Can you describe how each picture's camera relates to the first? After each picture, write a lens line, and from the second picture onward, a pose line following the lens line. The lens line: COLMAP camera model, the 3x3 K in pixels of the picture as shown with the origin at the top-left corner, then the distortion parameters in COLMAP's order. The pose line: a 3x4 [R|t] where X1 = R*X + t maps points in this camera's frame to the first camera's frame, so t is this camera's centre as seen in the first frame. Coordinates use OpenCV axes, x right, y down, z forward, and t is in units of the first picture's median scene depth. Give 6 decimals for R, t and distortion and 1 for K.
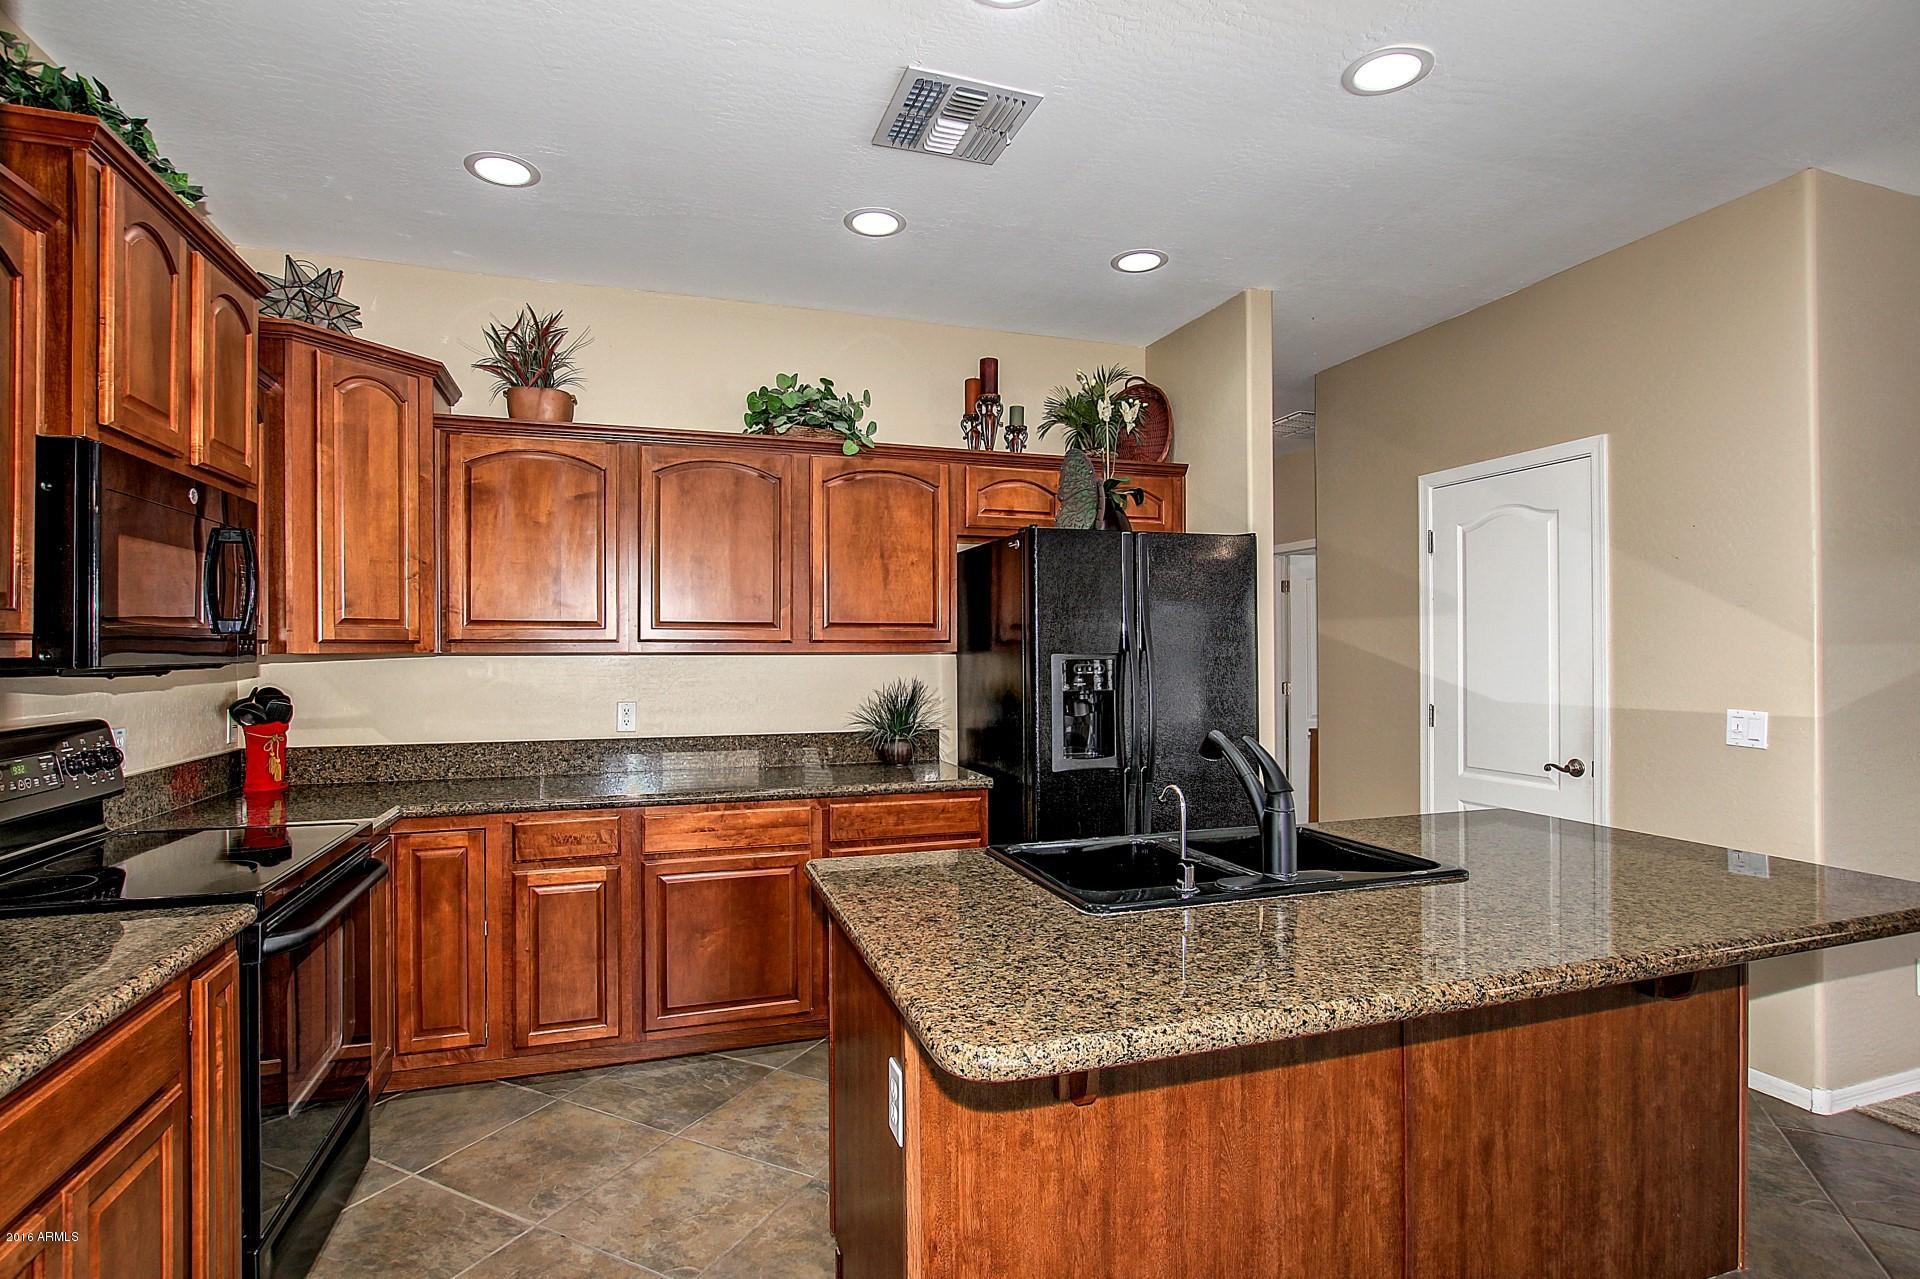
lens RADIAL K [[901.7, 0, 960.0], [0, 901.7, 639.5], [0, 0, 1]] dist [0.000996, 0.000102]
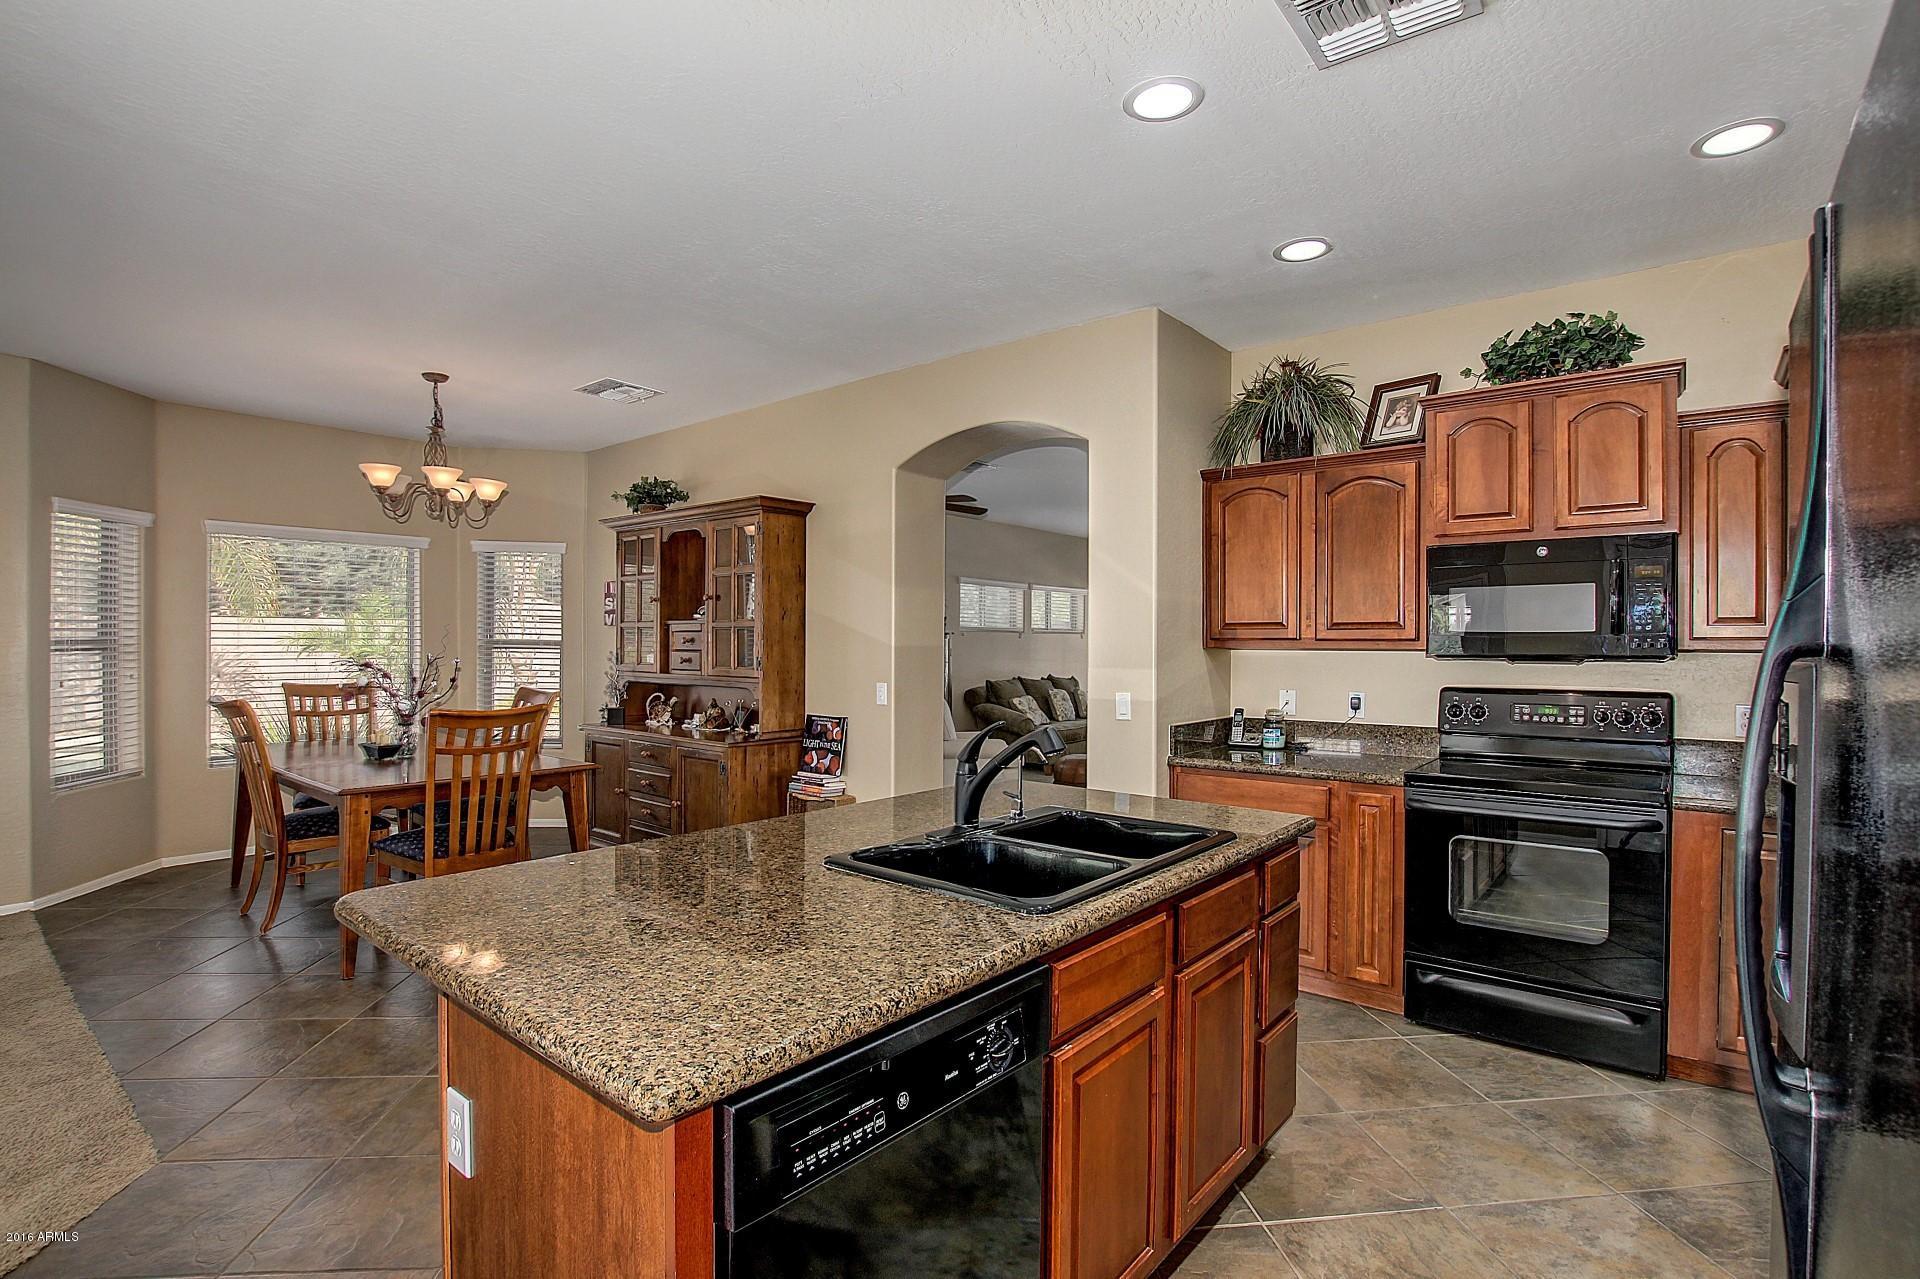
lens RADIAL K [[928.8, 0, 960.3], [0, 928.8, 652.0], [0, 0, 1]] dist [-0.024985, 0.000444]
pose [[-0.845846, 0.006395, -0.533388, 0.818923], [0.005613, 0.999979, 0.003088, 0.014350], [0.533397, -0.000382, -0.845865, 1.653018]]
